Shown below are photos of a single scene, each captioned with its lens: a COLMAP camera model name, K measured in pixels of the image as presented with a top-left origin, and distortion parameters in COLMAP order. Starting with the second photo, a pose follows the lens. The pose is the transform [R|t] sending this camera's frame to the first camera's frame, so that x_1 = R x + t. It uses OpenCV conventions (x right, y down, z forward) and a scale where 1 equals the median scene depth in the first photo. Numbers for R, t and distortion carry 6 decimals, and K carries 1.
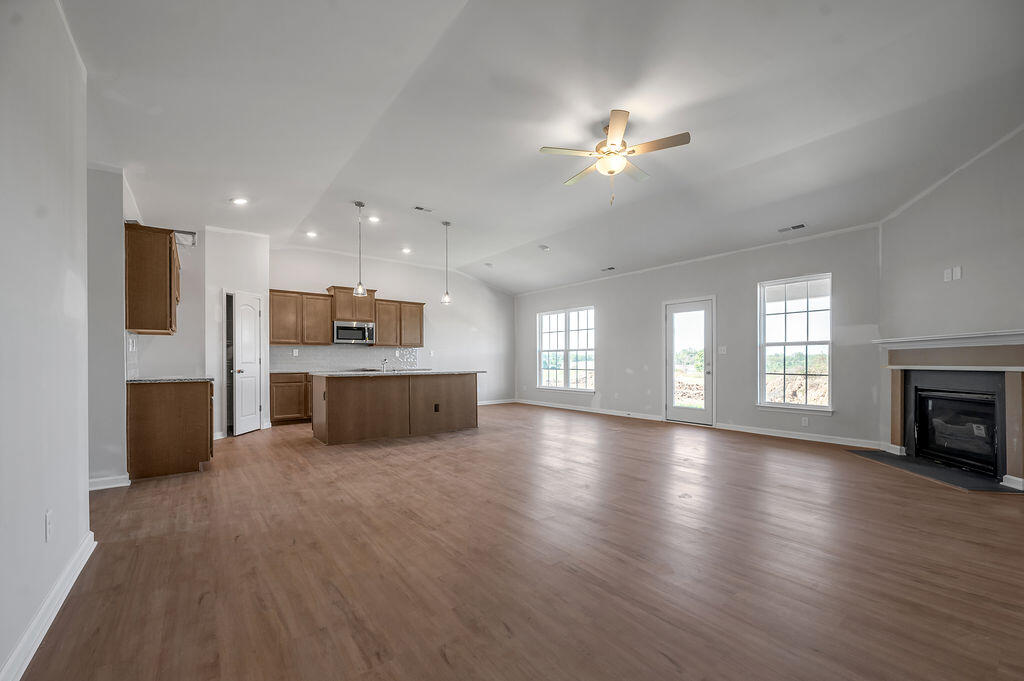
lens RADIAL K [[417.9, 0, 508.6], [0, 417.9, 361.5], [0, 0, 1]] dist [-0.001216, 0.000048]
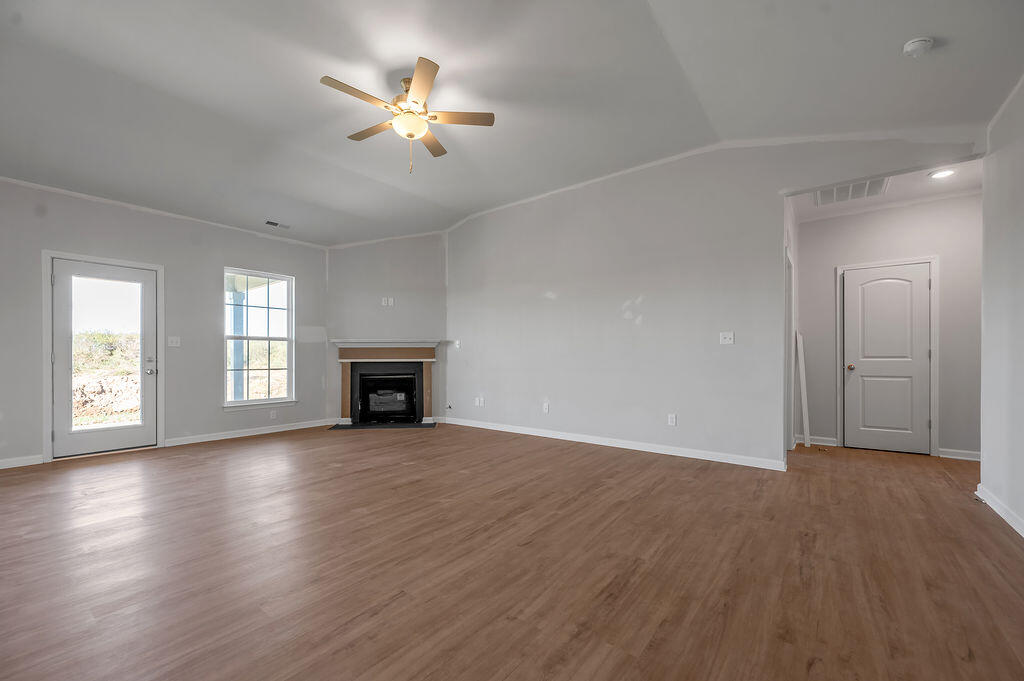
lens RADIAL K [[417.9, 0, 508.6], [0, 417.9, 361.5], [0, 0, 1]] dist [-0.001216, 0.000048]
pose [[-0.266164, -0.011220, 0.963863, -0.390199], [0.002323, 0.999922, 0.012281, 0.000878], [-0.963925, 0.005508, -0.266117, 0.635469]]
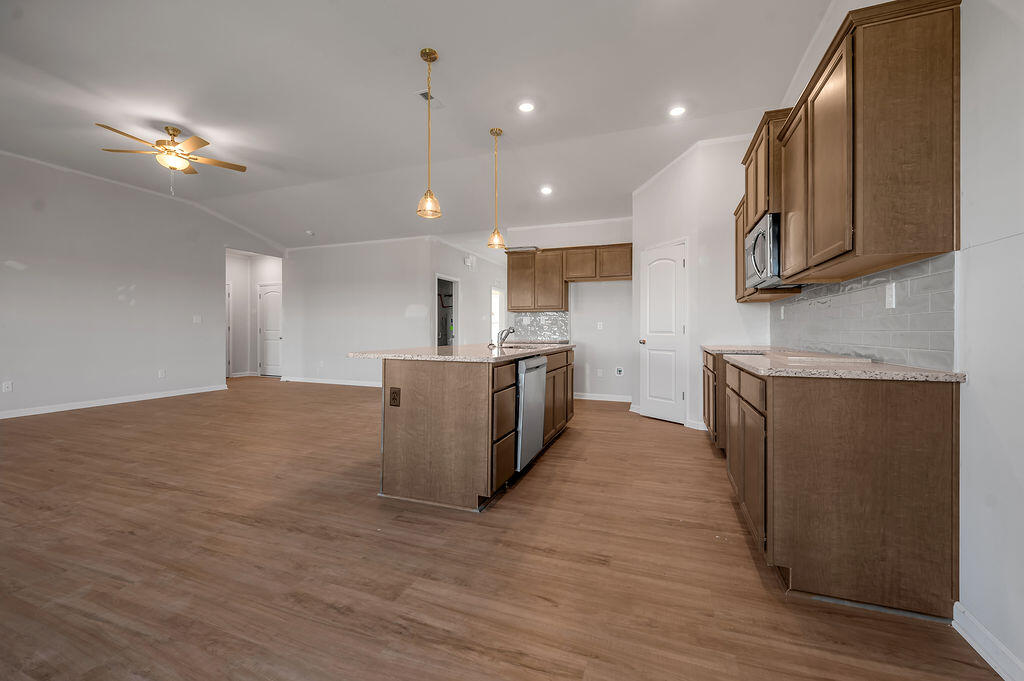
lens RADIAL K [[415.7, 0, 515.6], [0, 415.7, 323.9], [0, 0, 1]] dist [-0.001692, -0.000095]
pose [[-0.830090, -0.011099, -0.557518, 0.068171], [-0.005854, 0.999920, -0.011190, -0.007811], [0.557598, -0.006025, -0.830089, 1.526372]]
